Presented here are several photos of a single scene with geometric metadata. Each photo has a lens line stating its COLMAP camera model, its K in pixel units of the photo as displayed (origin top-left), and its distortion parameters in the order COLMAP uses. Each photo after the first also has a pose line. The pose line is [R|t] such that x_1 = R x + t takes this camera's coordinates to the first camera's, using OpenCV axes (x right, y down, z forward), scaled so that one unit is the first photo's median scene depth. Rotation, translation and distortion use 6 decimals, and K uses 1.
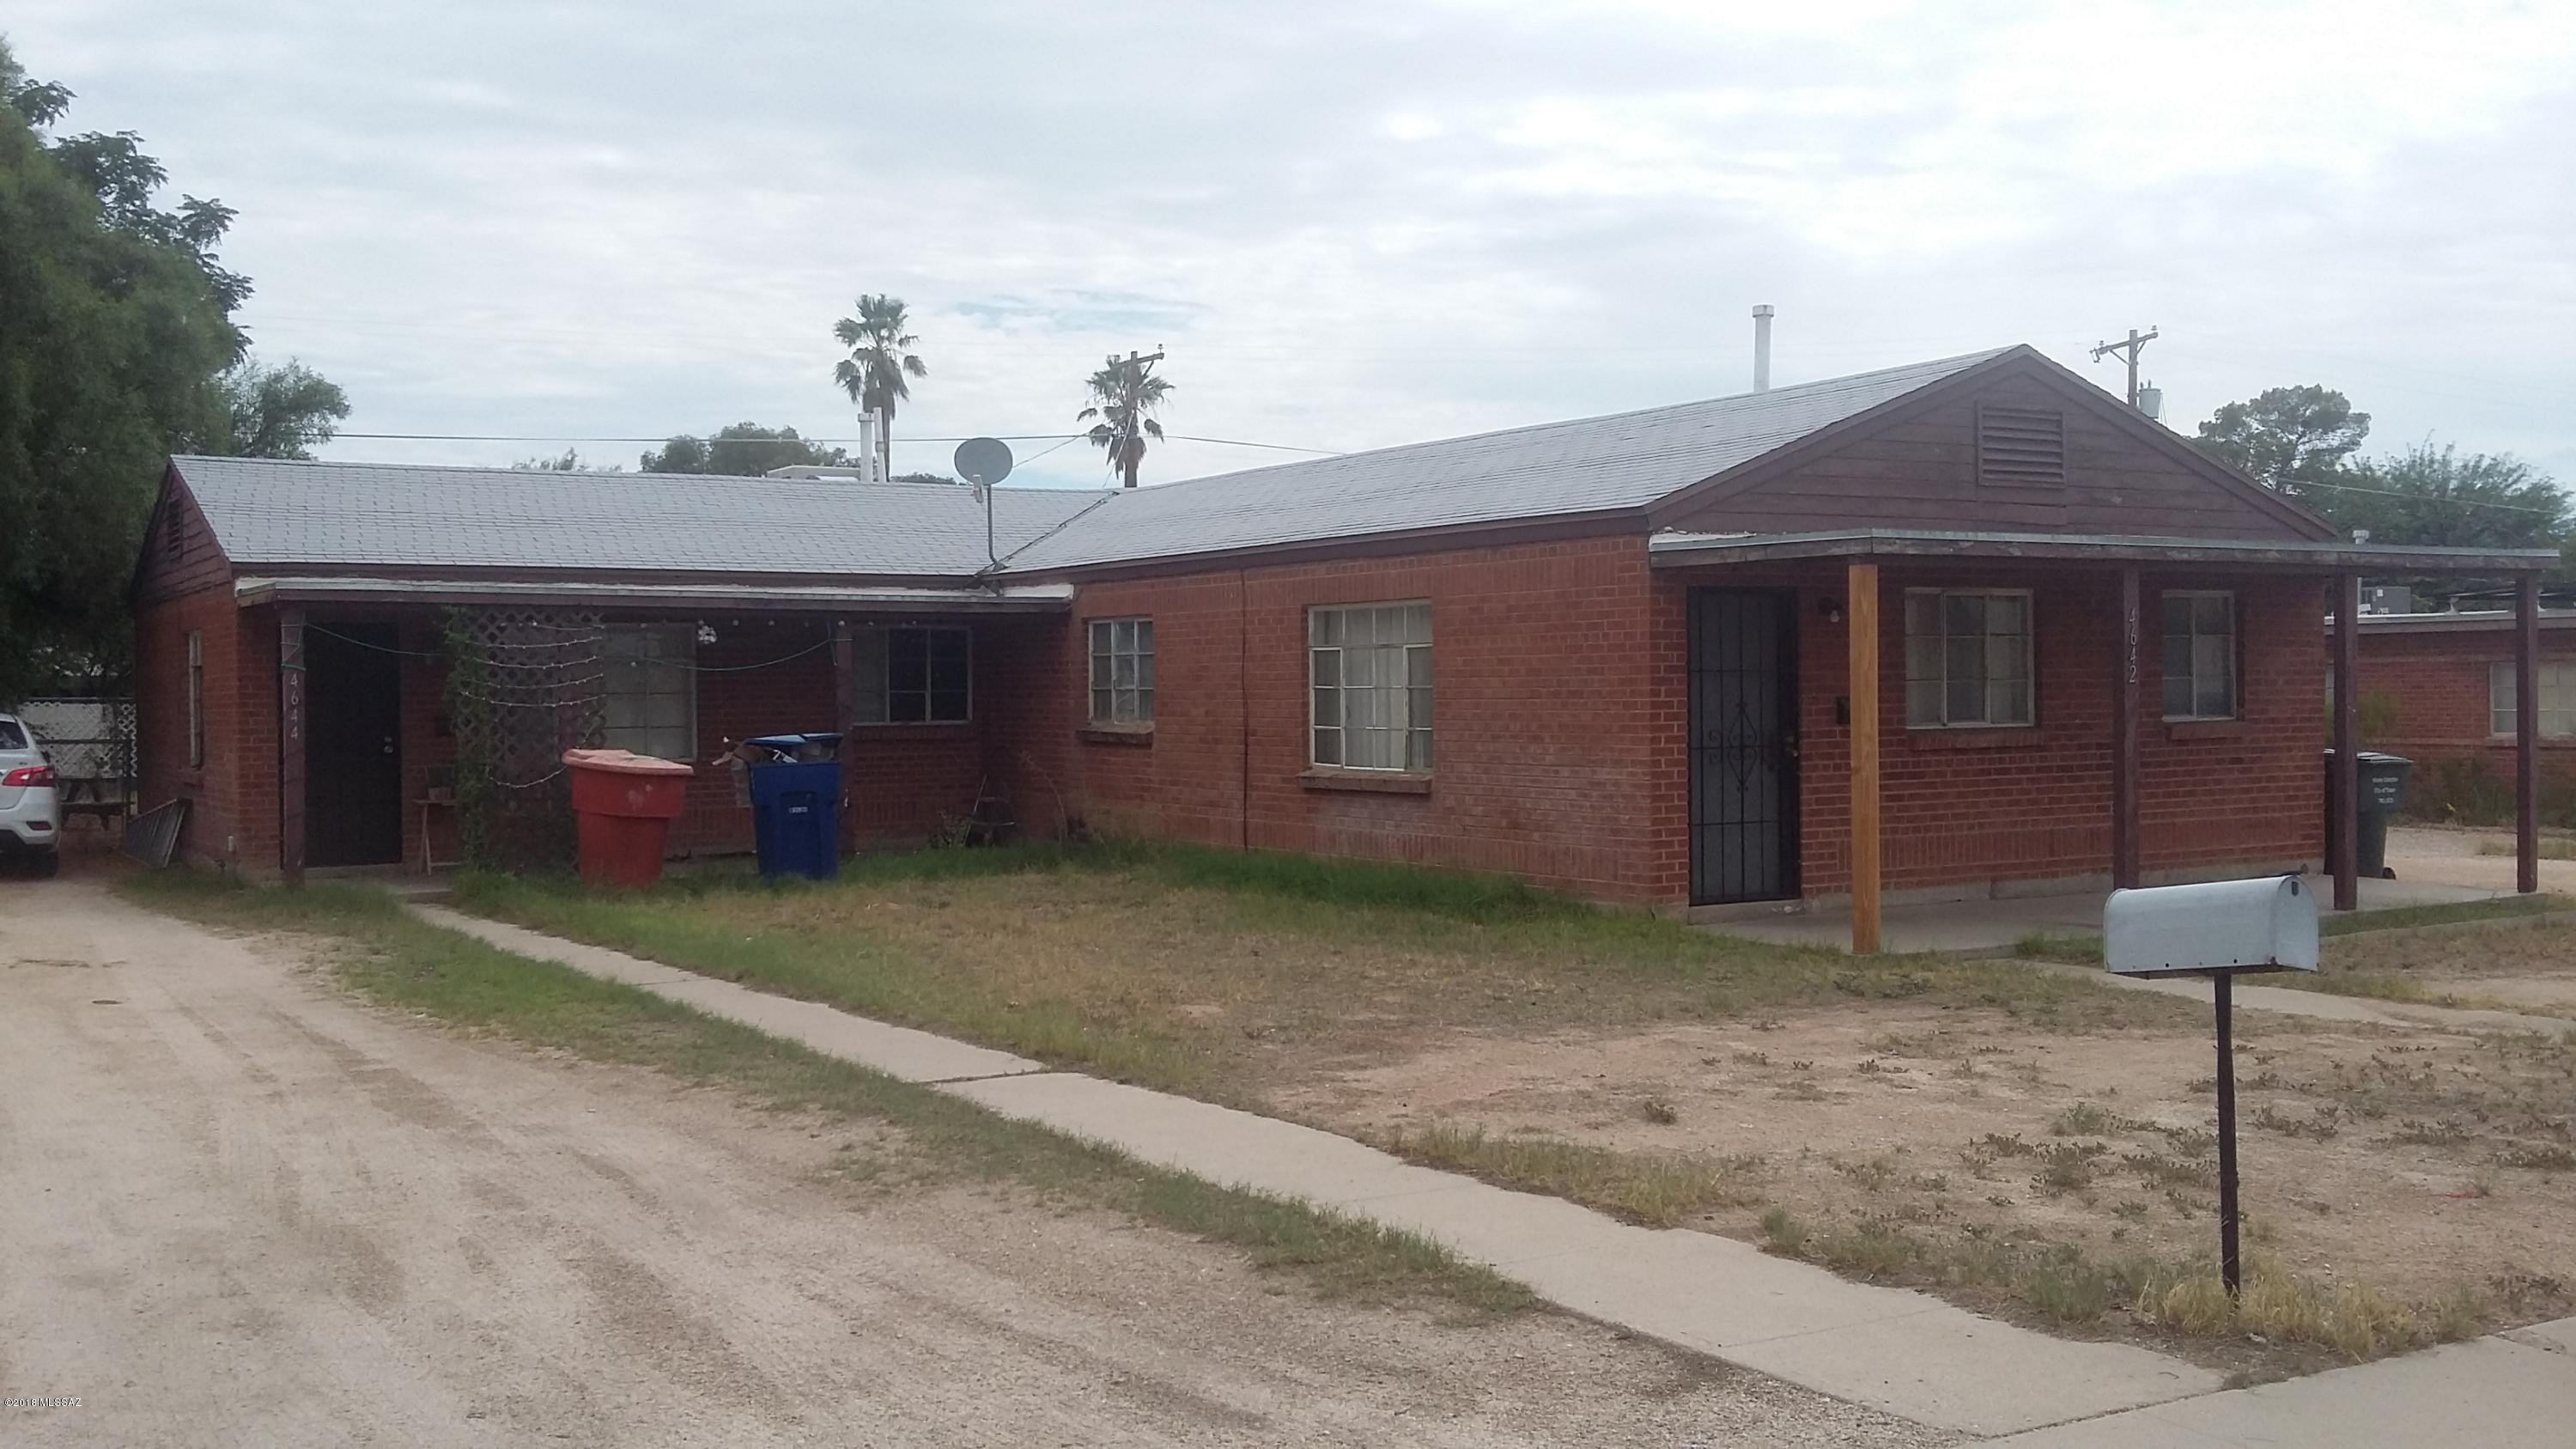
lens RADIAL K [[2411.8, 0, 1275.5], [0, 2411.8, 713.2], [0, 0, 1]] dist [0.123730, -0.256110]
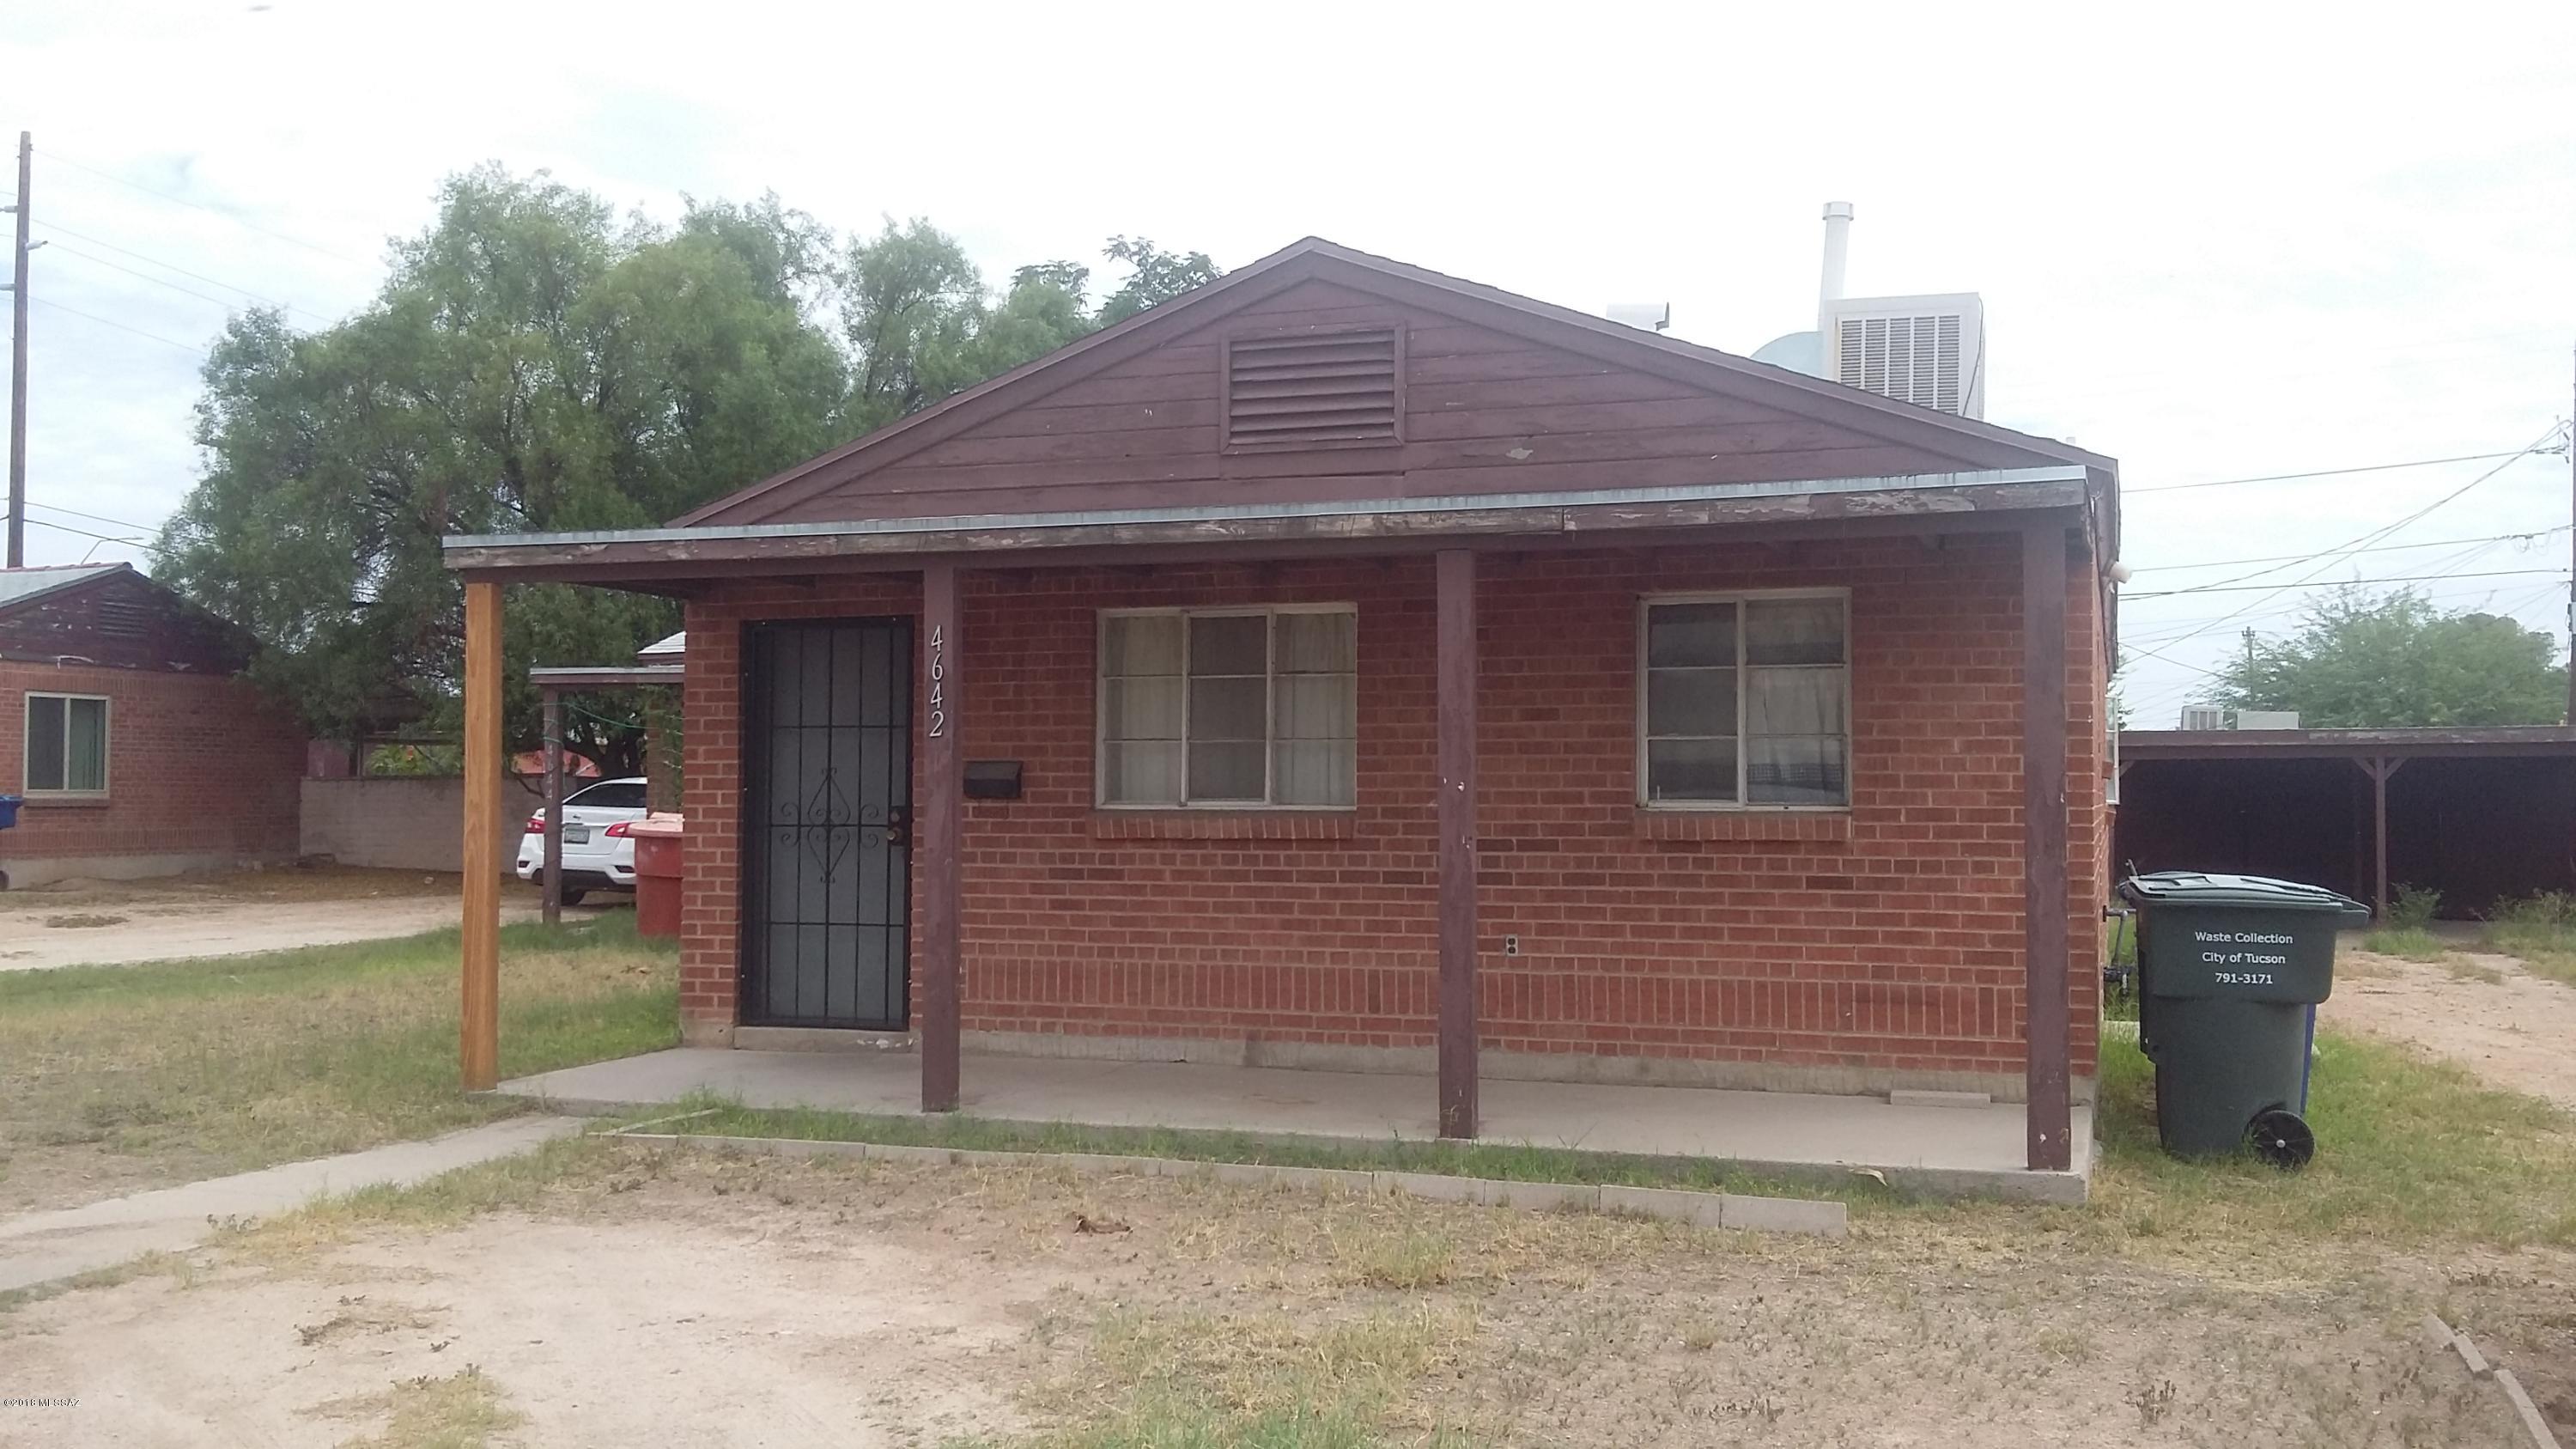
lens RADIAL K [[2412.8, 0, 1277.4], [0, 2412.8, 700.9], [0, 0, 1]] dist [0.123178, -0.255010]
pose [[0.613541, -0.017918, -0.789460, 0.844503], [-0.017453, 0.999191, -0.036243, -0.000121], [0.789470, 0.036015, 0.612732, 0.606313]]
